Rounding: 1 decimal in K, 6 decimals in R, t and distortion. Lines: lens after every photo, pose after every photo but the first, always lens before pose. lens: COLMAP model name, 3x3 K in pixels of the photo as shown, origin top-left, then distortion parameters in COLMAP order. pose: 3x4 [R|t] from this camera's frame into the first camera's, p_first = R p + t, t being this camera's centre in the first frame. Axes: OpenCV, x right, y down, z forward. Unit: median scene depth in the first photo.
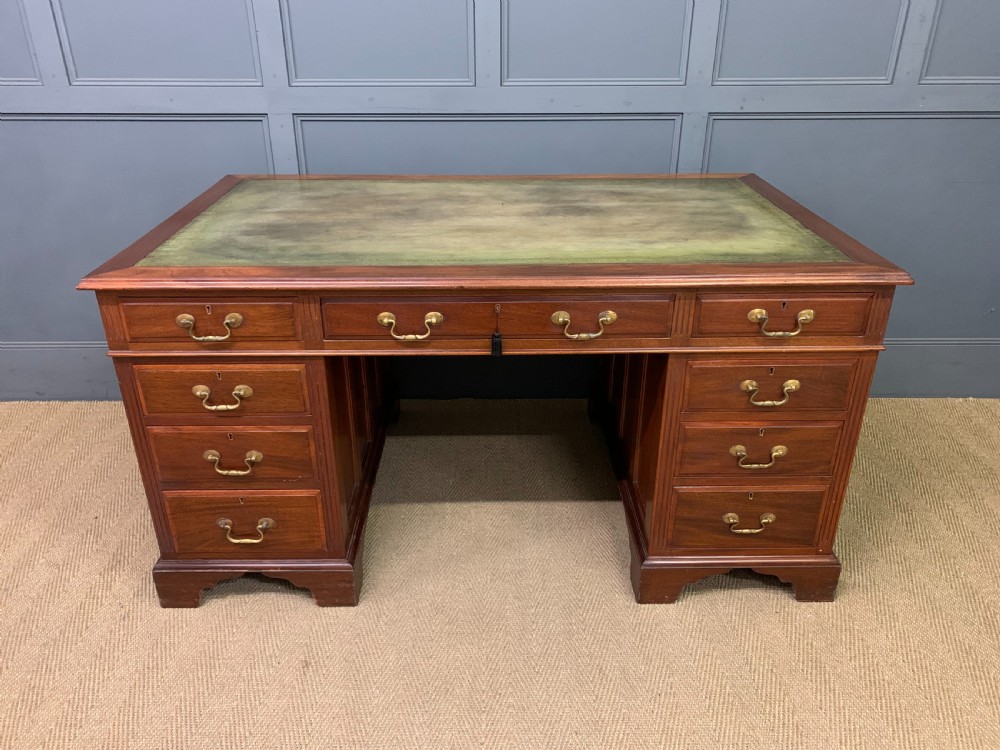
lens RADIAL K [[772.5, 0, 496.3], [0, 772.5, 368.7], [0, 0, 1]] dist [0.030071, -0.022166]
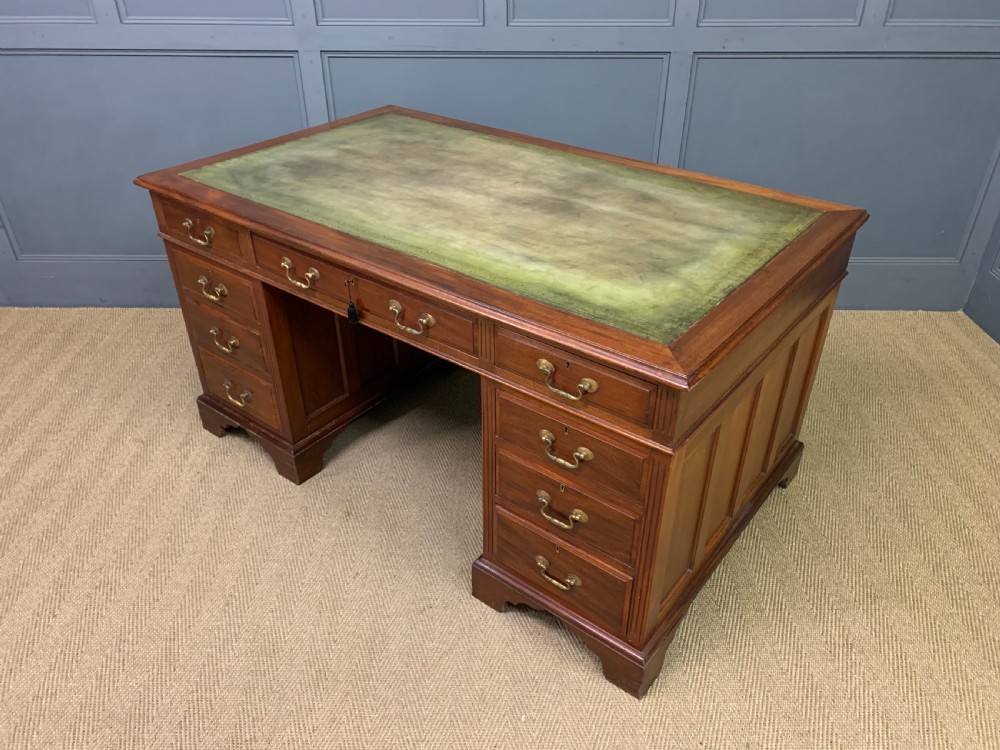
lens RADIAL K [[772.5, 0, 507.4], [0, 772.5, 383.7], [0, 0, 1]] dist [0.030071, -0.022166]
pose [[0.999950, 0.008216, -0.005673, 0.022178], [-0.007385, 0.991011, 0.133578, -0.006824], [0.006719, -0.133530, 0.991022, -0.225683]]
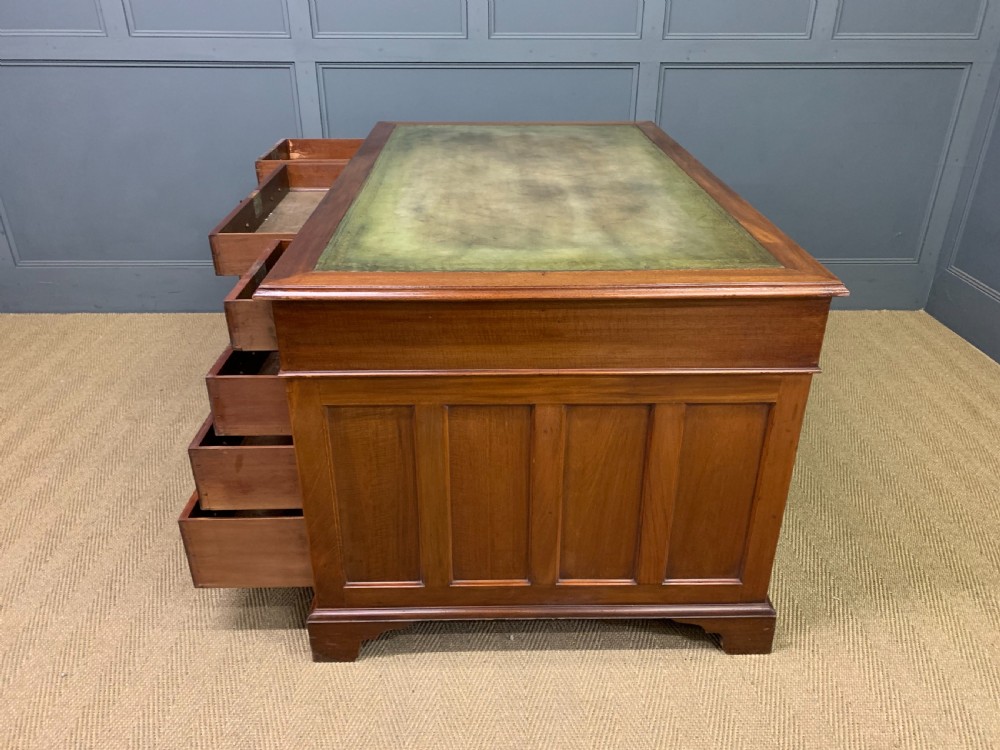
lens RADIAL K [[772.5, 0, 506.7], [0, 772.5, 381.5], [0, 0, 1]] dist [0.030071, -0.022166]
pose [[0.999879, -0.002270, 0.015407, 0.018634], [0.001834, 0.999599, 0.028245, 0.176257], [-0.015465, -0.028213, 0.999482, -0.292206]]
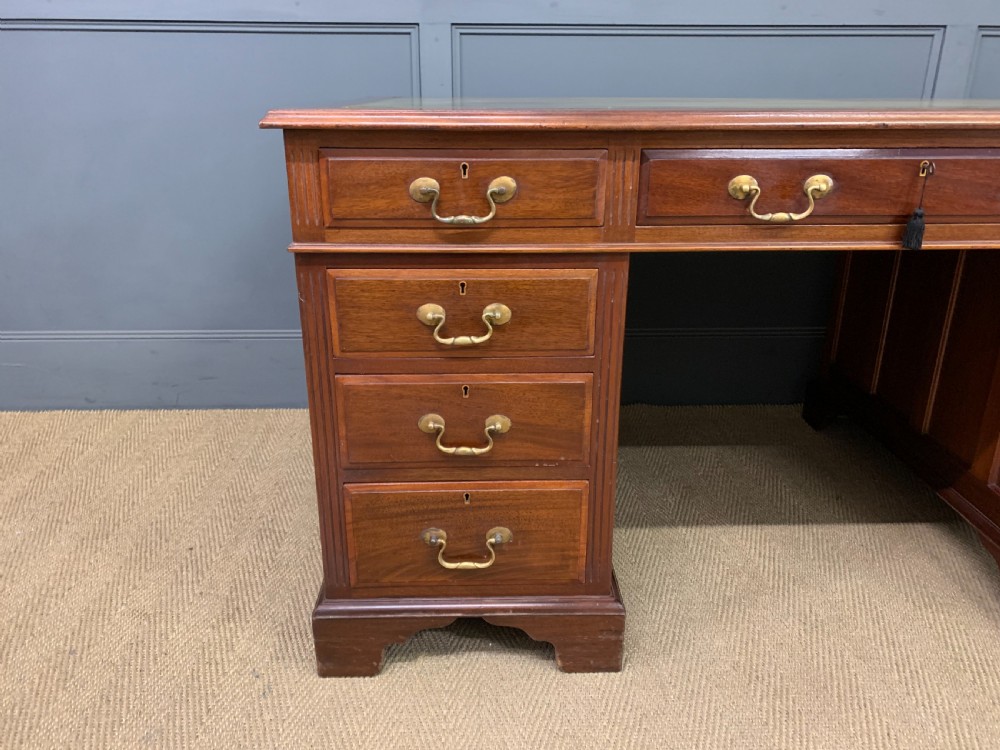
lens RADIAL K [[772.5, 0, 500.4], [0, 772.5, 365.6], [0, 0, 1]] dist [0.030071, -0.022166]
pose [[0.999737, -0.003143, 0.022739, -0.307788], [0.005478, 0.994626, -0.103384, 0.123833], [-0.022292, 0.103481, 0.994382, 0.345294]]
